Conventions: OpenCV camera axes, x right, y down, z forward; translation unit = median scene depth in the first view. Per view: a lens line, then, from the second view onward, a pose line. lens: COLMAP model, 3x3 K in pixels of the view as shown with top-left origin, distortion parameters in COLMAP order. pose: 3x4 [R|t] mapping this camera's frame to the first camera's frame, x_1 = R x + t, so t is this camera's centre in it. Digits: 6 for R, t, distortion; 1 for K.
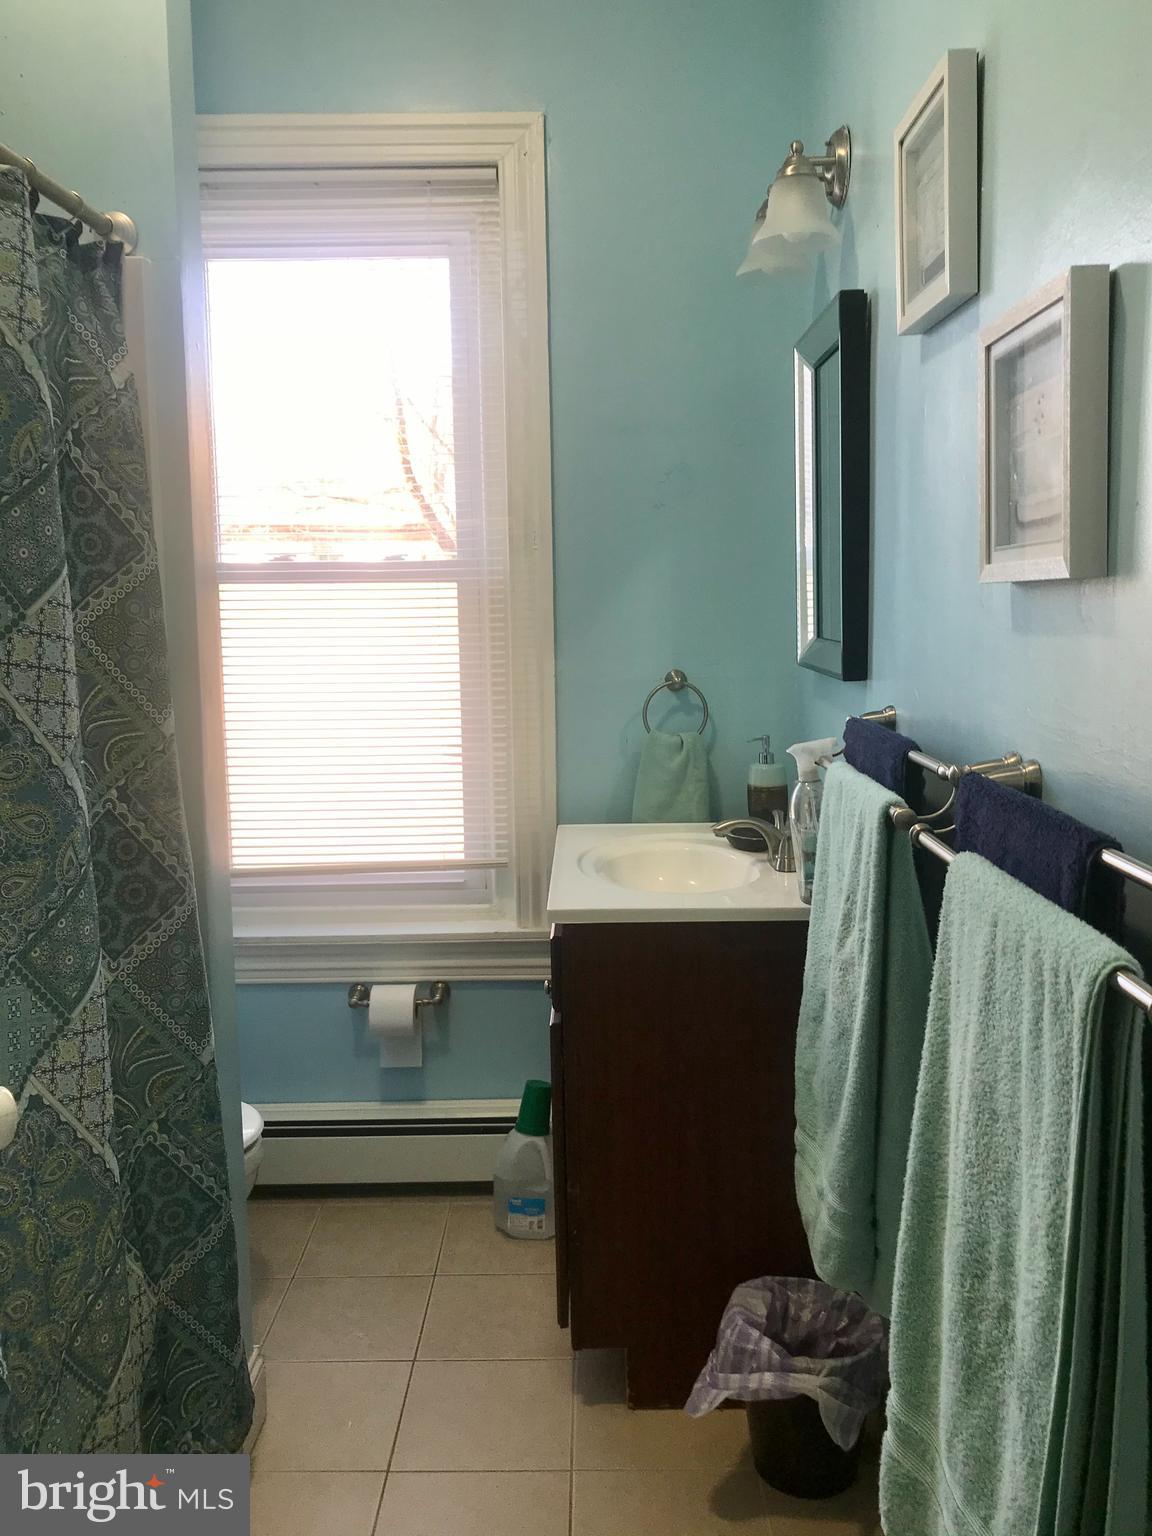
lens RADIAL K [[1253.3, 0, 576.0], [0, 1253.3, 768.0], [0, 0, 1]] dist [0.008247, 0.009716]
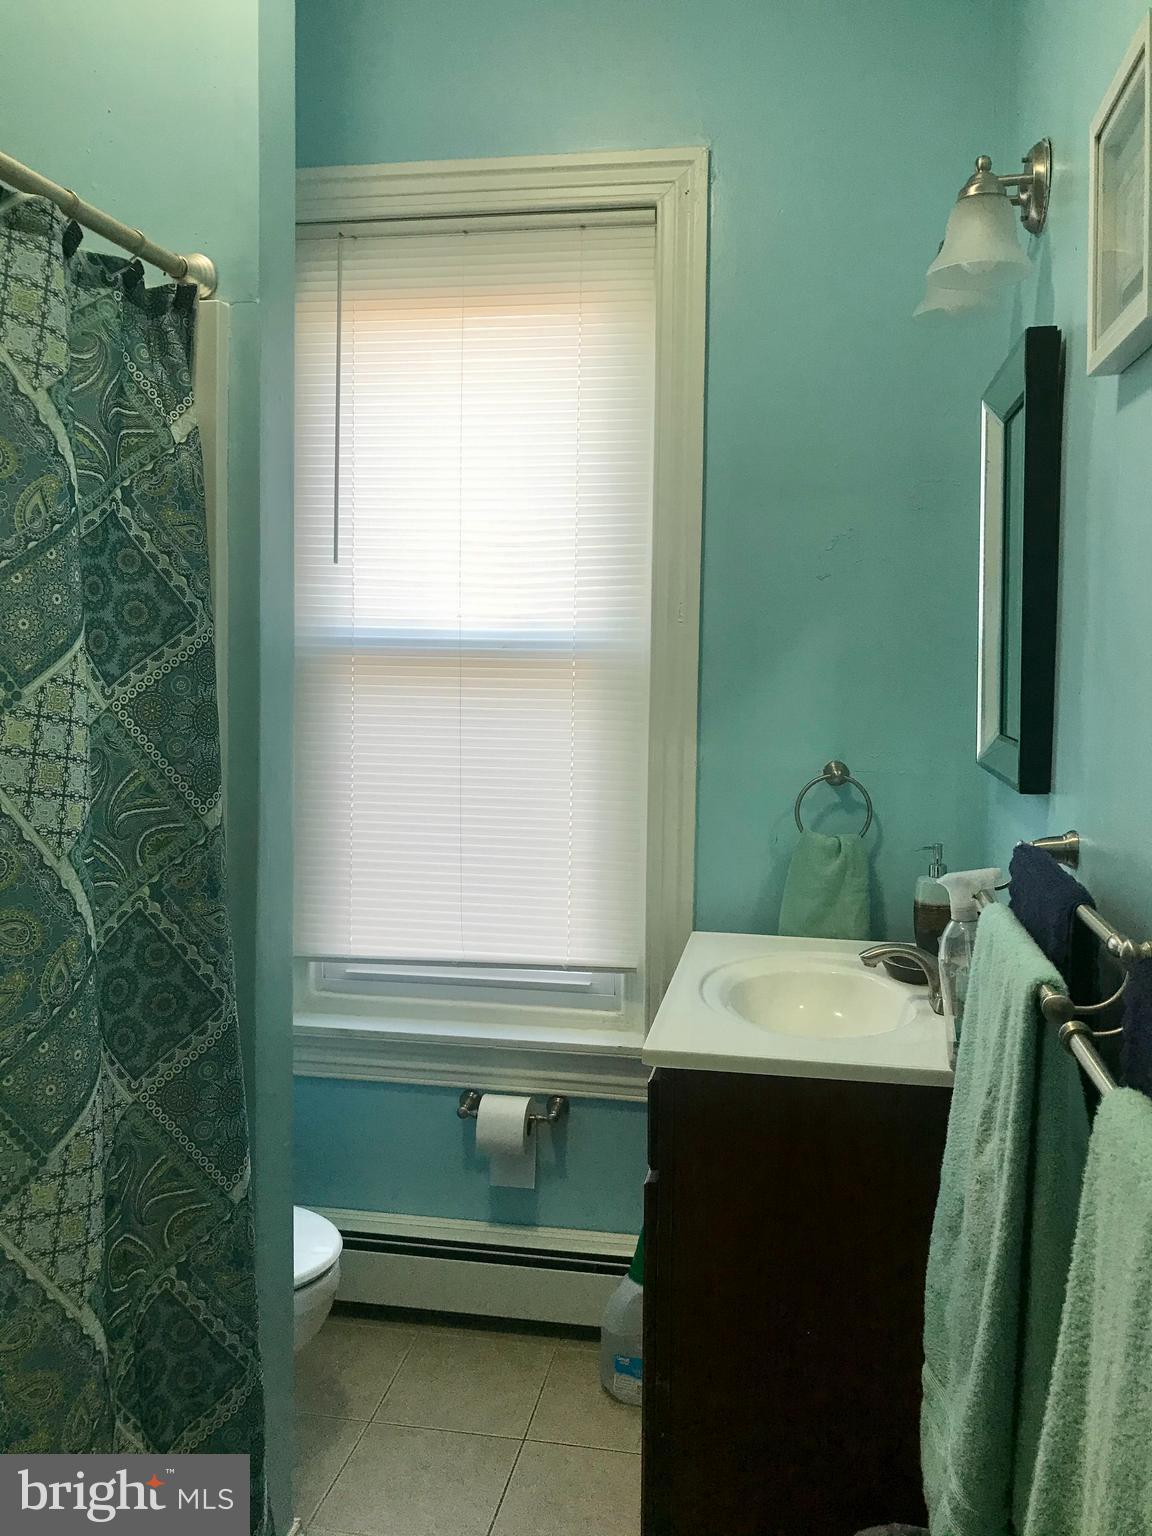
lens RADIAL K [[1264.3, 0, 576.0], [0, 1264.3, 768.0], [0, 0, 1]] dist [0.008921, 0.005627]
pose [[0.985168, 0.041910, -0.166393, 0.076891], [-0.050060, 0.997728, -0.045091, -0.040813], [0.164125, 0.052751, 0.985028, 0.157875]]
